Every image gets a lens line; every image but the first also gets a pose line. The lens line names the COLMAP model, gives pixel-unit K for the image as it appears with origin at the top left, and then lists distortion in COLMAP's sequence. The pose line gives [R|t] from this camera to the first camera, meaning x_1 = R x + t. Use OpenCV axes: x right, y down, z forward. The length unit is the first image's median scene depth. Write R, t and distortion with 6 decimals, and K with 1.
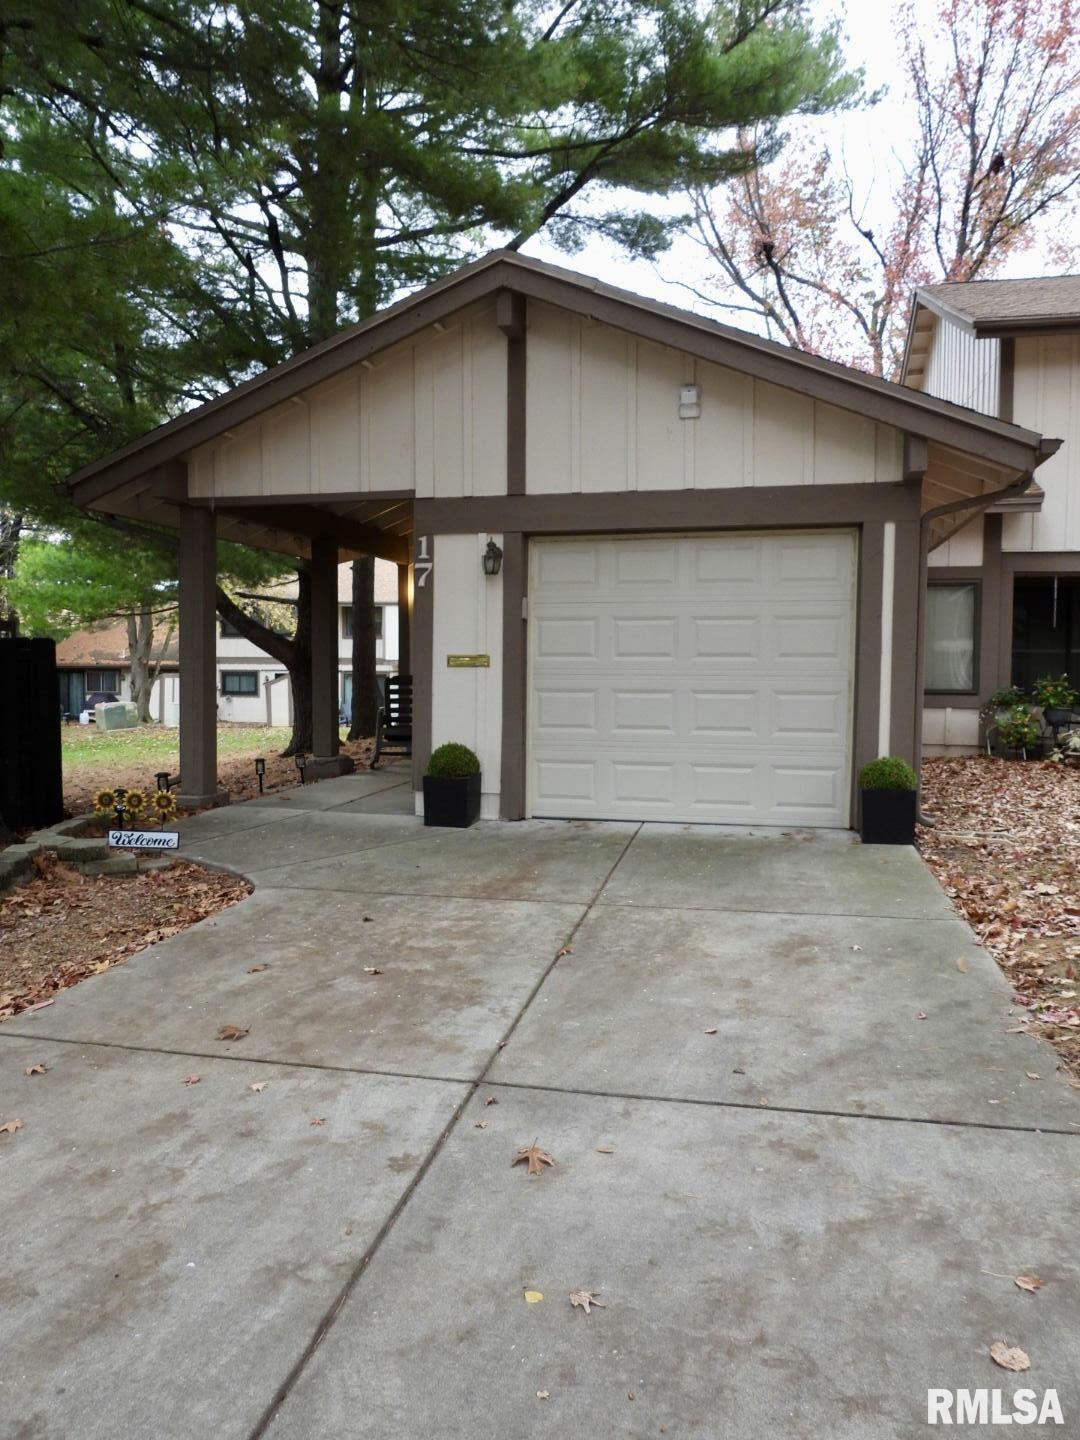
lens RADIAL K [[1040.7, 0, 540.6], [0, 1040.7, 718.5], [0, 0, 1]] dist [-0.016799, 0.009684]
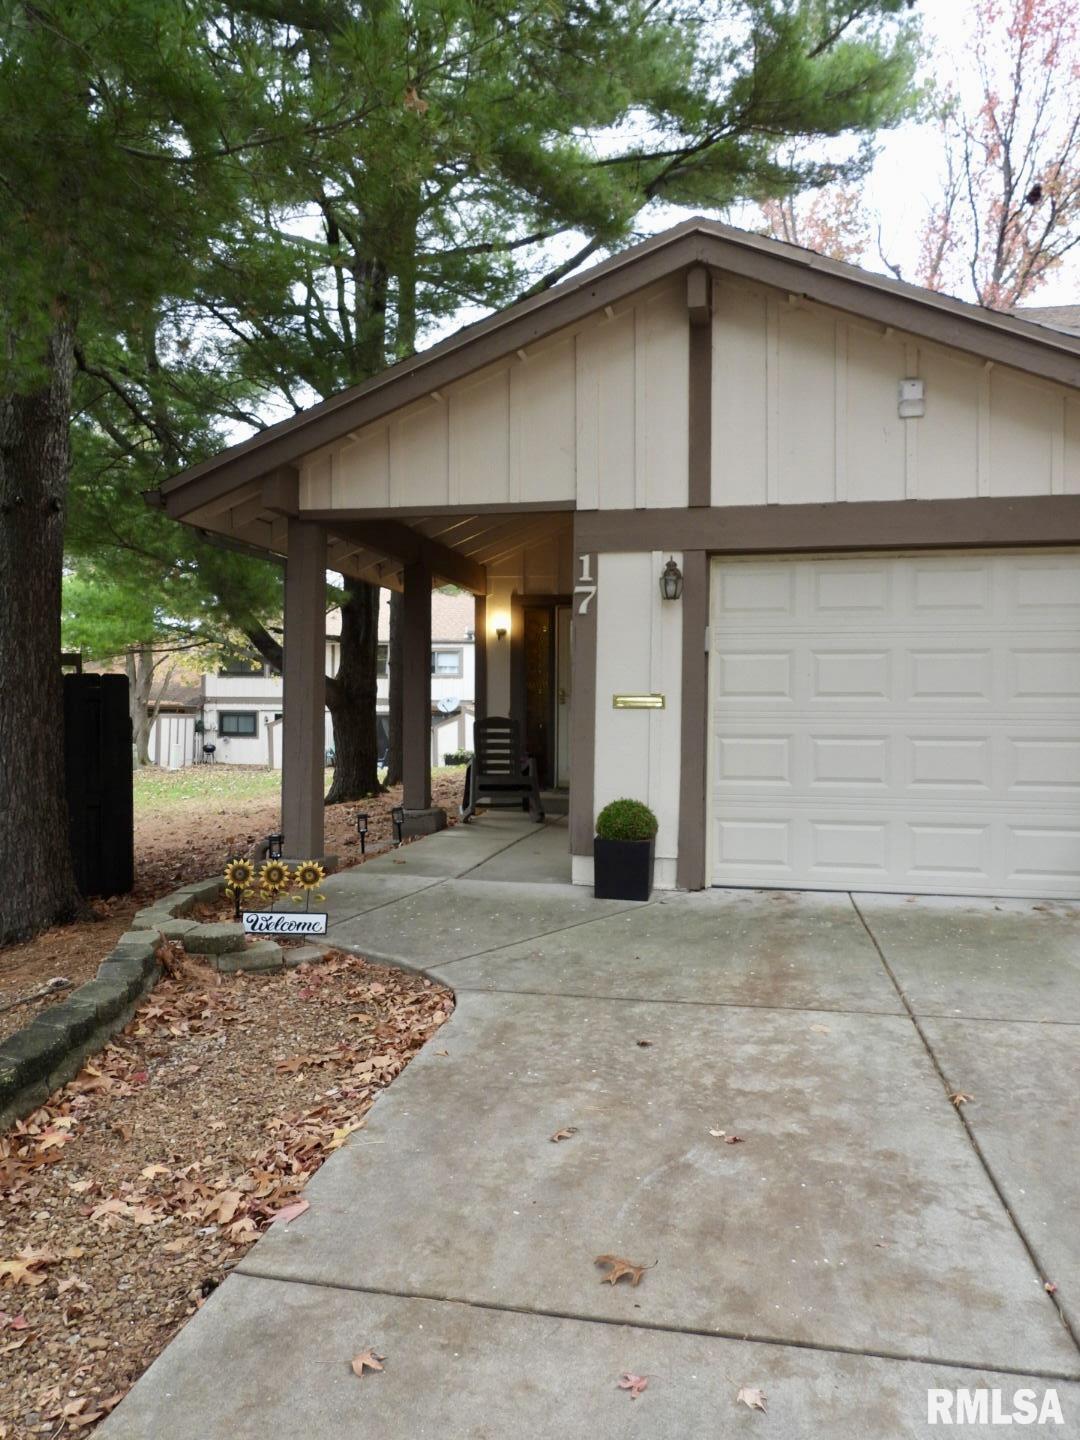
lens RADIAL K [[1040.7, 0, 538.9], [0, 1040.7, 719.7], [0, 0, 1]] dist [-0.016799, 0.009684]
pose [[0.999774, 0.000317, 0.021266, -0.176384], [0.000479, 0.999301, -0.037386, -0.009140], [-0.021263, 0.037387, 0.999075, 0.163279]]
